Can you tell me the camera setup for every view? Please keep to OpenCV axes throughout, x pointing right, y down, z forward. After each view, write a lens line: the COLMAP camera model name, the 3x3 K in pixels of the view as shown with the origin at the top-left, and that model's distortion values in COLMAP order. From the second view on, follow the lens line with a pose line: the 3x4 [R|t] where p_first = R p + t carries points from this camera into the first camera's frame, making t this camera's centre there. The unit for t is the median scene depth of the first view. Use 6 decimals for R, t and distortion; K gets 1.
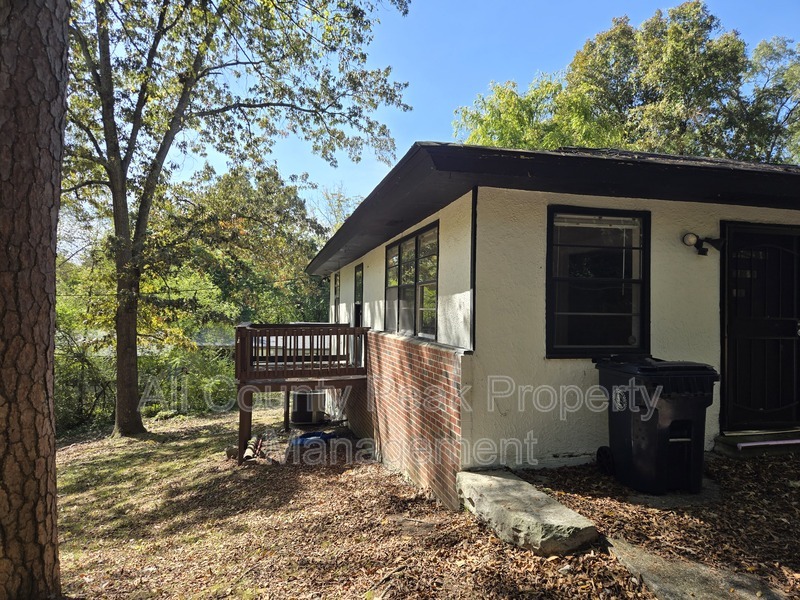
lens RADIAL K [[531.3, 0, 403.5], [0, 531.3, 299.5], [0, 0, 1]] dist [0.044291, -0.020343]
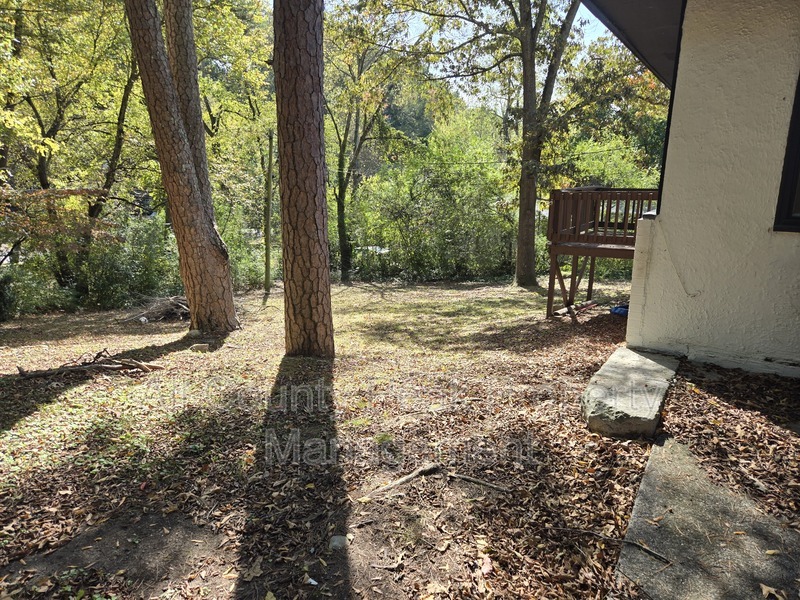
lens RADIAL K [[531.3, 0, 399.1], [0, 531.3, 291.5], [0, 0, 1]] dist [0.044291, -0.020343]
pose [[0.687341, 0.151374, -0.710386, 0.134037], [0.013341, 0.975246, 0.220721, 0.006448], [0.726213, -0.161188, 0.668307, 0.036127]]
